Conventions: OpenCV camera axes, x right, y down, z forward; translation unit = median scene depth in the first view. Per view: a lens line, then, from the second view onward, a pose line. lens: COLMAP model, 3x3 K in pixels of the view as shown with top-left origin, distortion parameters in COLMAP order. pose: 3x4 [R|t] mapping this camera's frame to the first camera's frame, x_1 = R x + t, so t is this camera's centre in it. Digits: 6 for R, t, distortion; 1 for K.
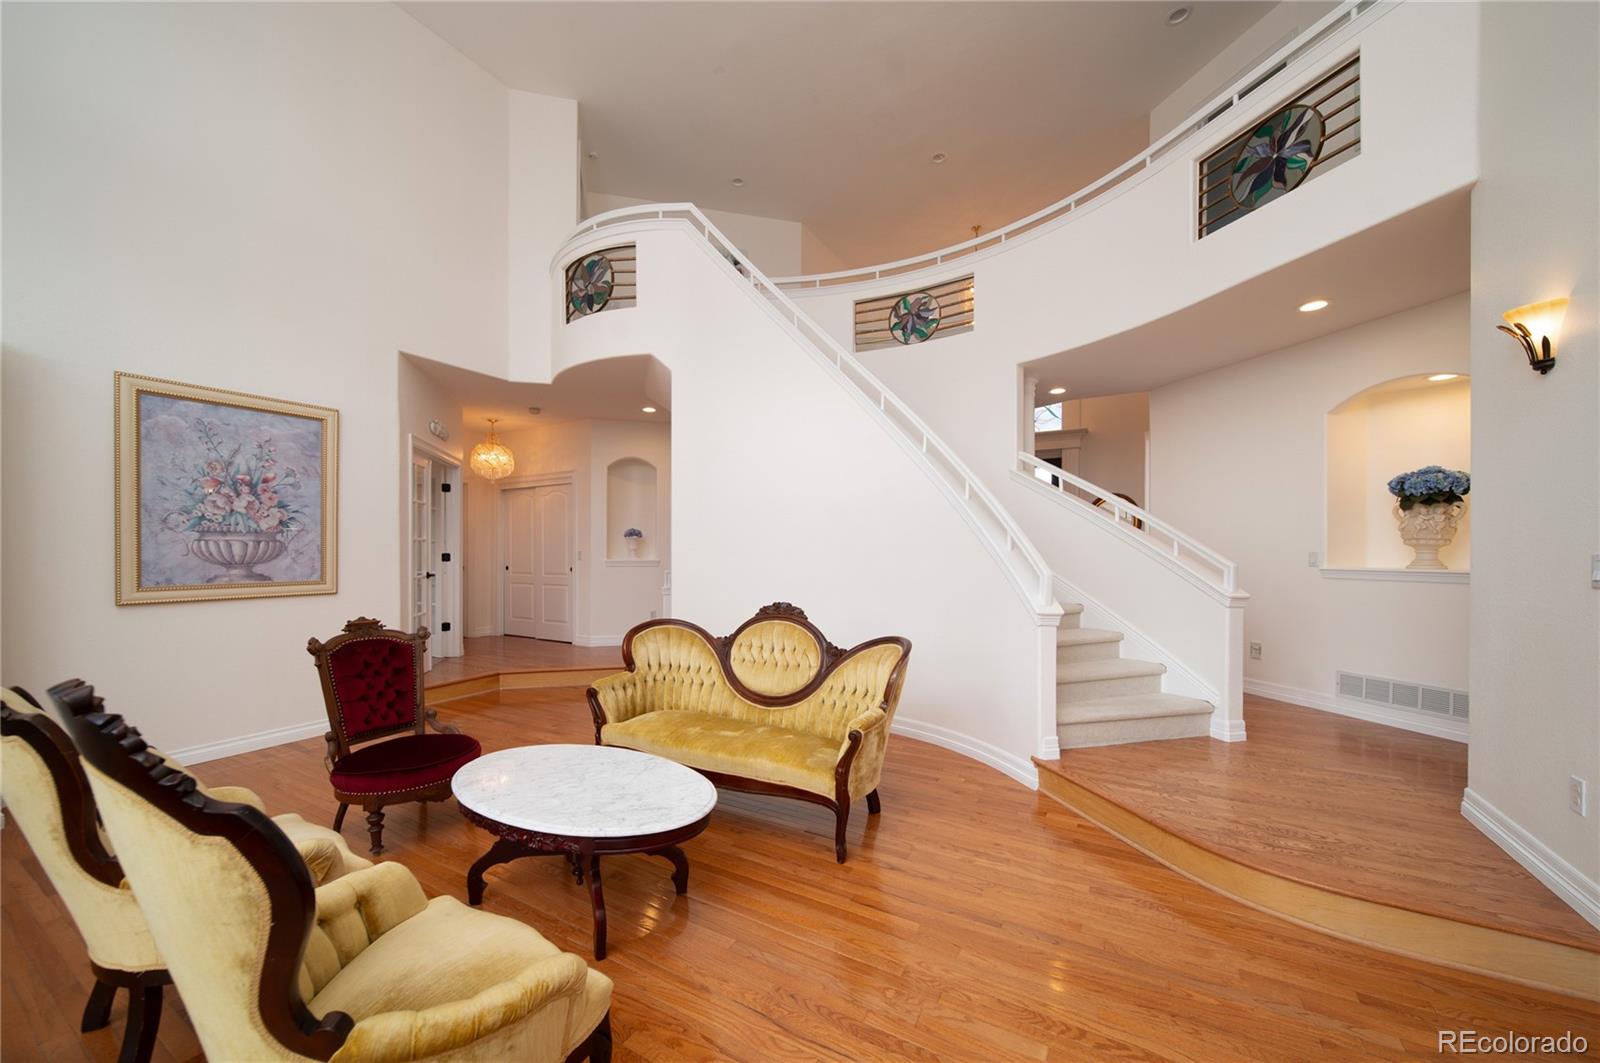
lens RADIAL K [[598.2, 0, 792.1], [0, 598.2, 554.2], [0, 0, 1]] dist [-0.000872, -0.000076]
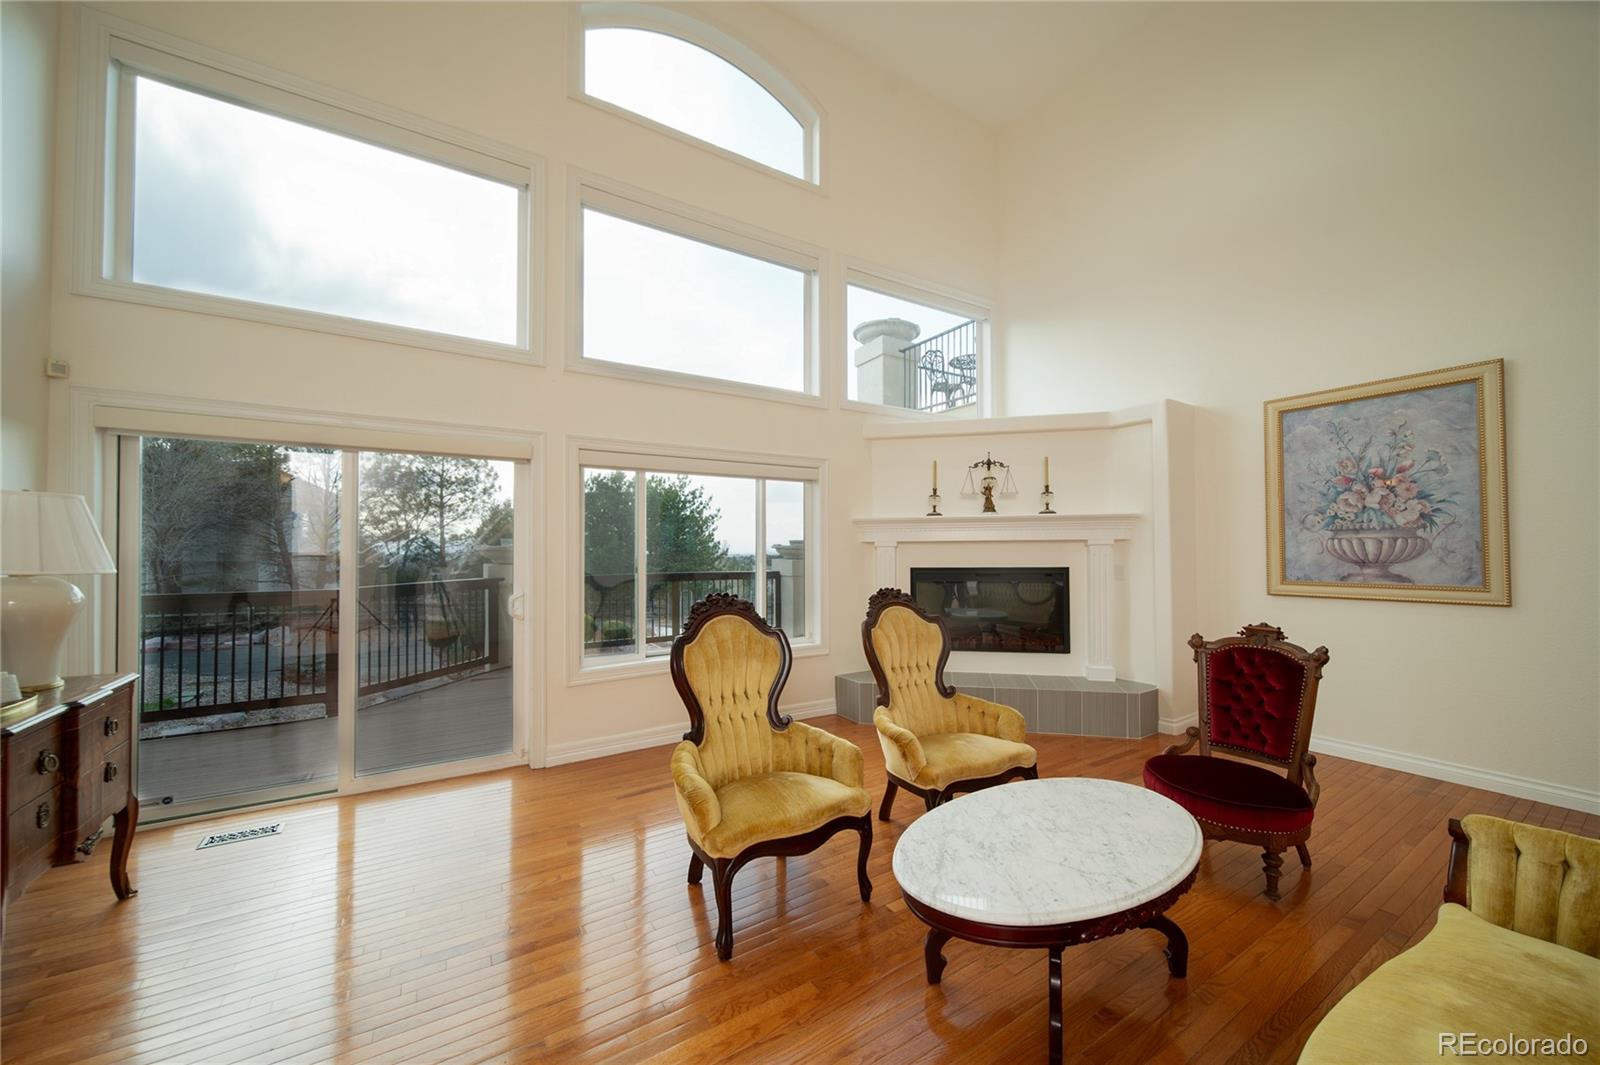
lens RADIAL K [[598.7, 0, 820.3], [0, 598.7, 537.0], [0, 0, 1]] dist [-0.001085, -0.000081]
pose [[-0.452545, -0.018159, -0.891557, 0.318360], [-0.002194, 0.999812, -0.019251, -0.004438], [0.891739, -0.006756, -0.452499, 0.660243]]
